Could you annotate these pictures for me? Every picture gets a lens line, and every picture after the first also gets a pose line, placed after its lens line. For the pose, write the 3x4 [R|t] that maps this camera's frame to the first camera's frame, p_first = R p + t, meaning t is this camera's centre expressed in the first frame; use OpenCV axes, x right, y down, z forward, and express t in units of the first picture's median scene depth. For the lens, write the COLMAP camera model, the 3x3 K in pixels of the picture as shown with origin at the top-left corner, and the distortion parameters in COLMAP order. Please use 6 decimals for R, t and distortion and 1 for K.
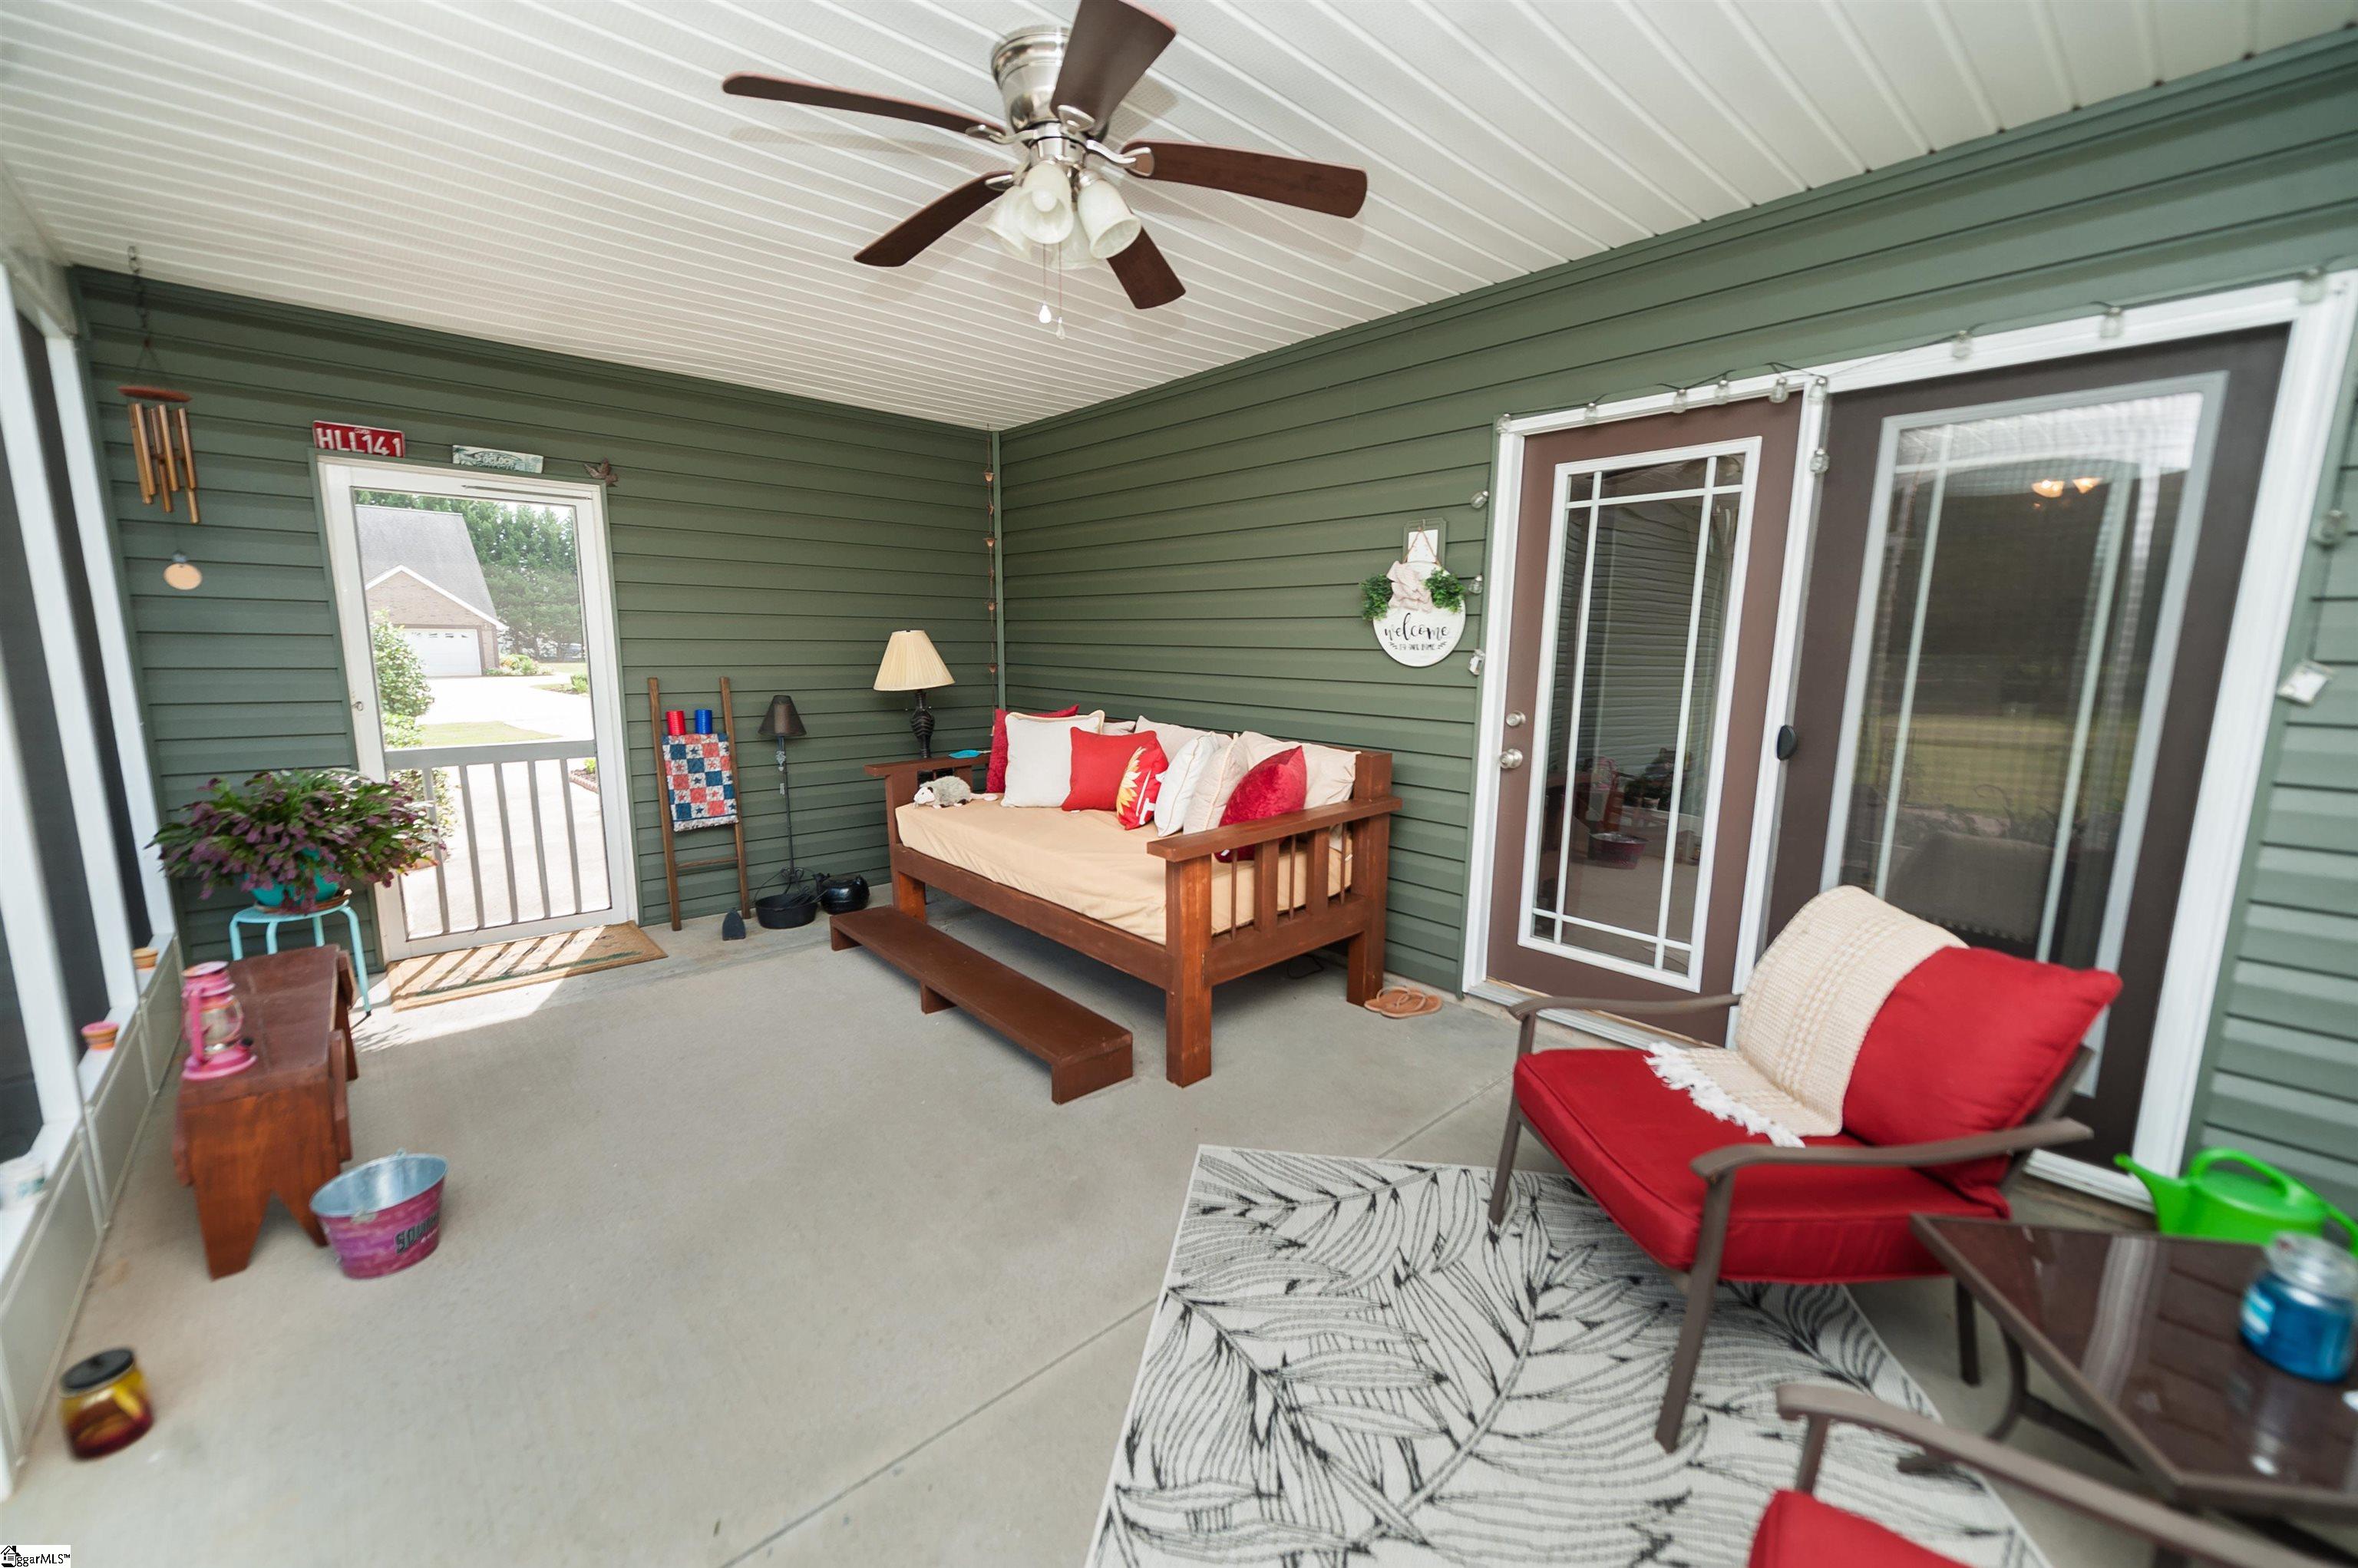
lens RADIAL K [[944.3, 0, 1172.1], [0, 944.3, 790.9], [0, 0, 1]] dist [0.013849, -0.004789]
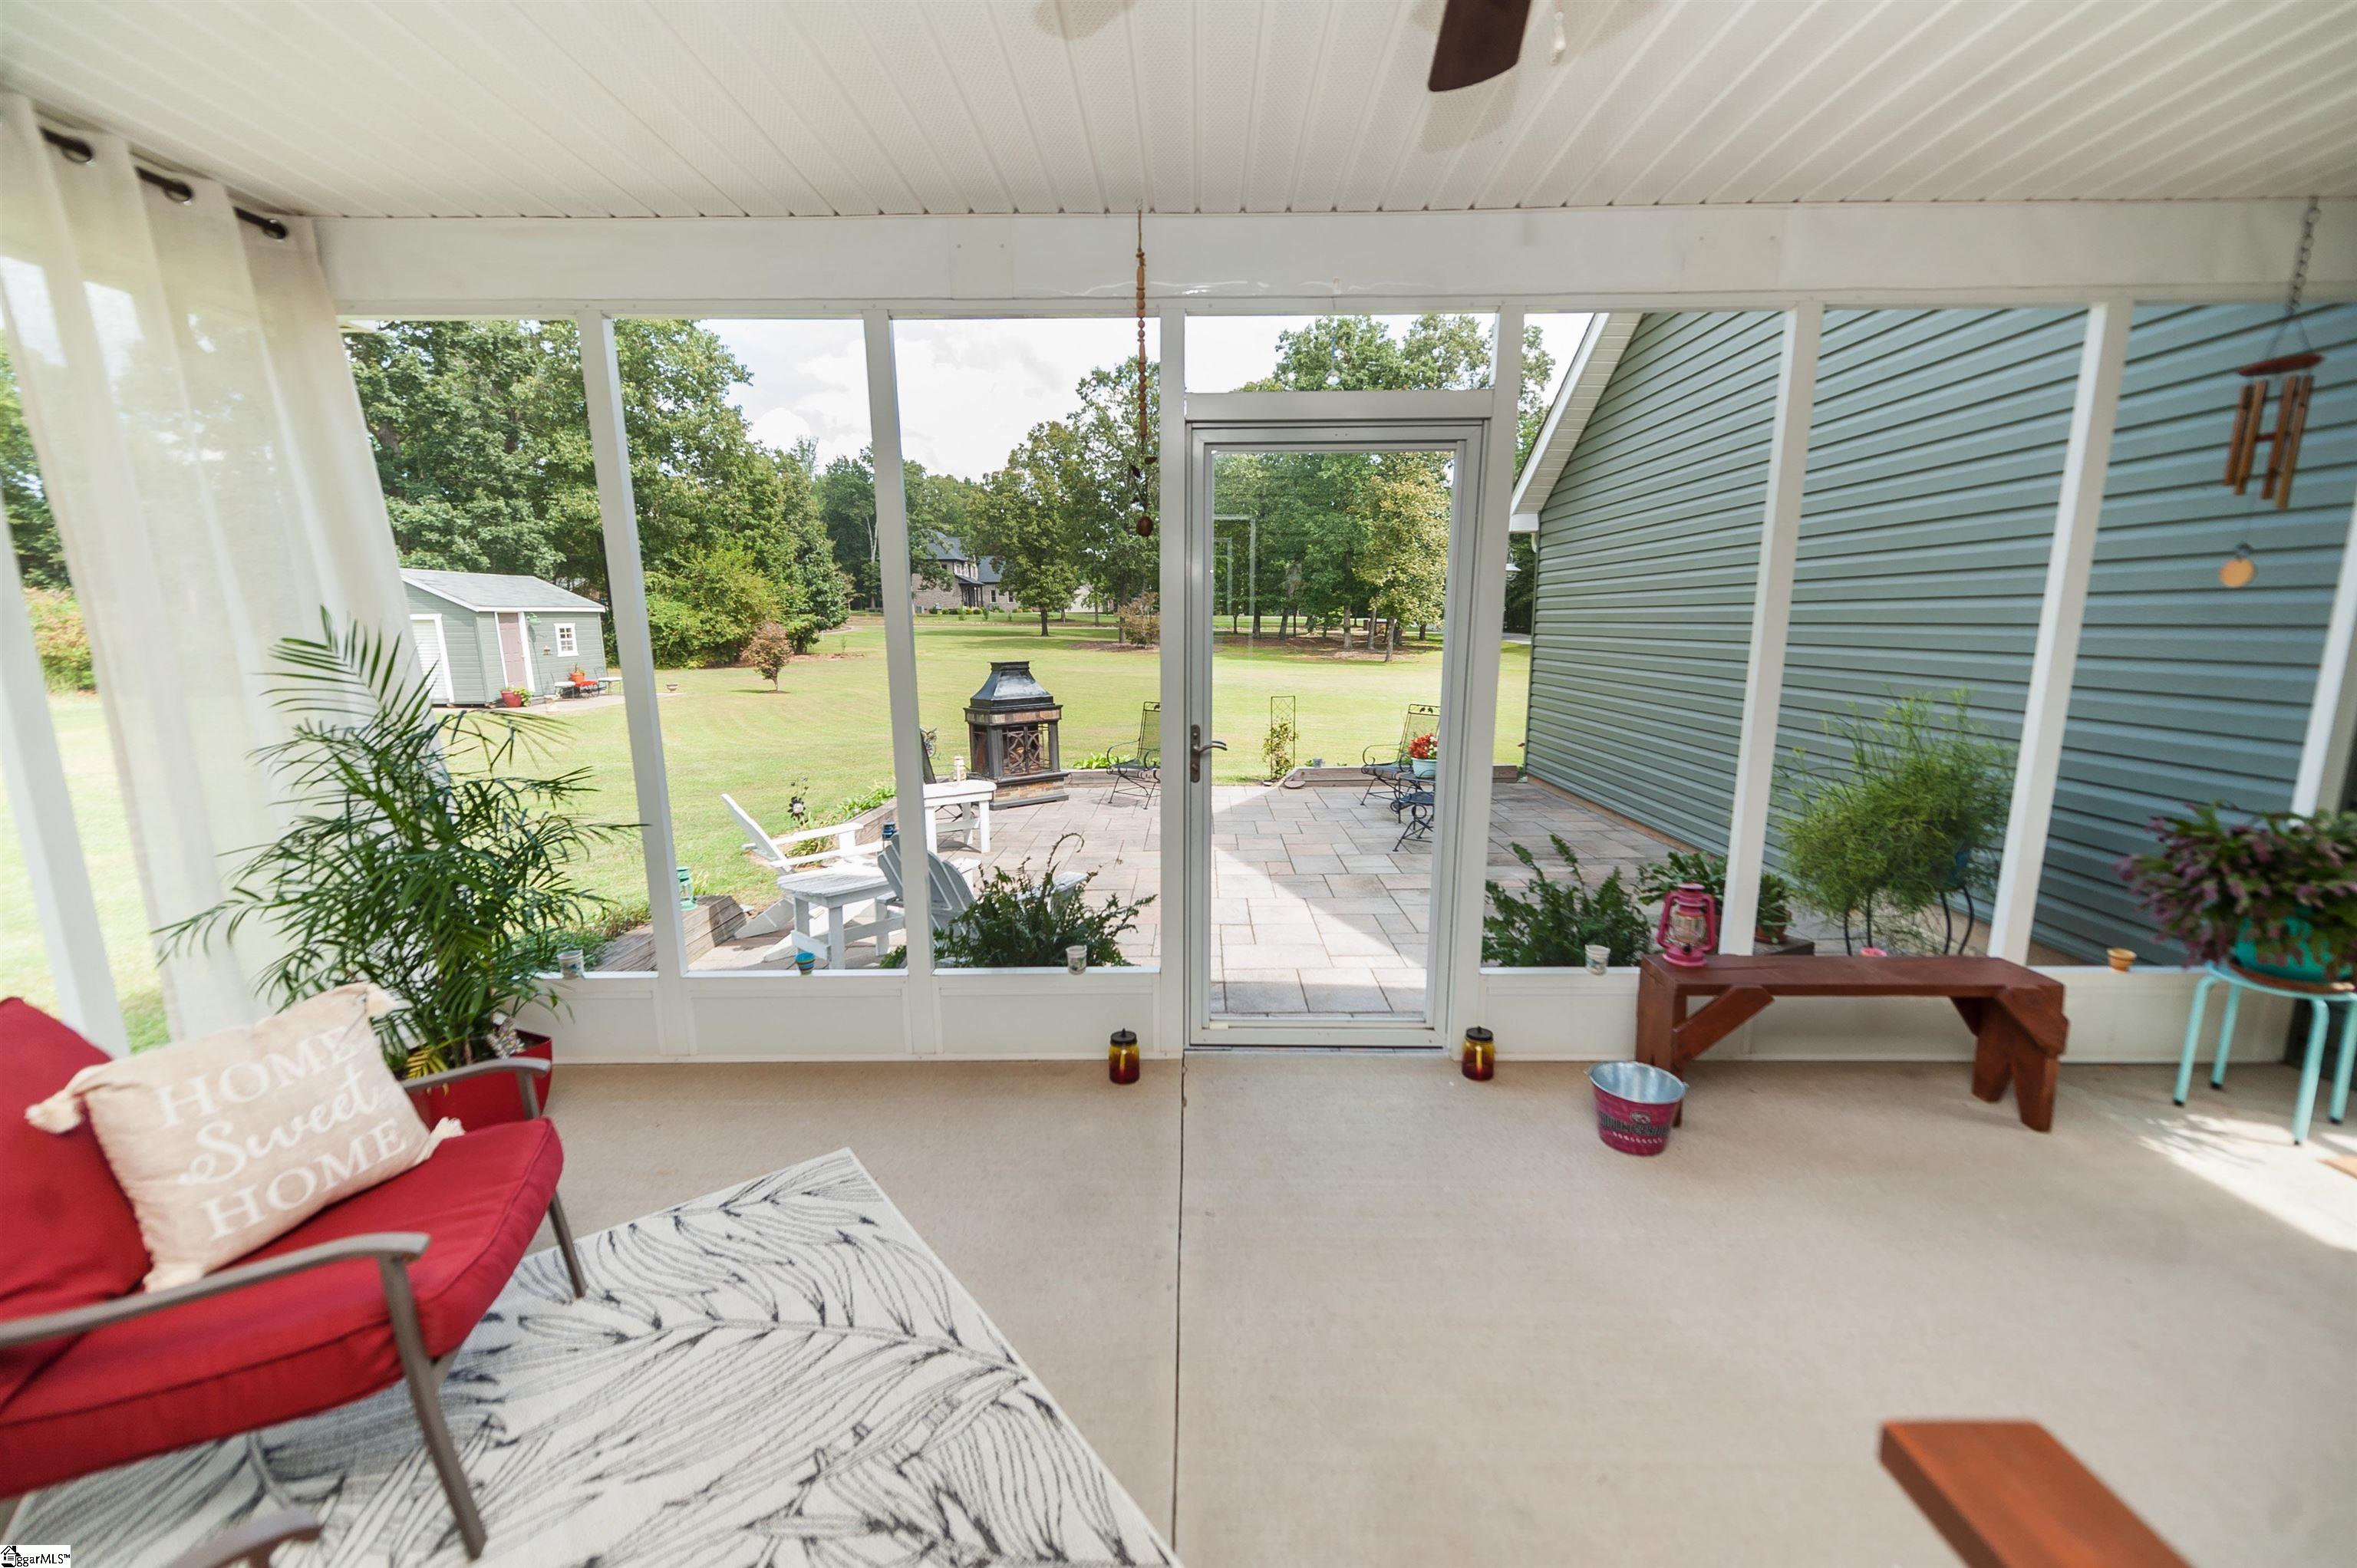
lens RADIAL K [[943.9, 0, 1178.0], [0, 943.9, 792.7], [0, 0, 1]] dist [0.013849, -0.004789]
pose [[-0.678400, 0.128168, -0.723427, 0.534330], [-0.121656, 0.951475, 0.282656, -0.282495], [0.724550, 0.279763, -0.629889, 1.586071]]
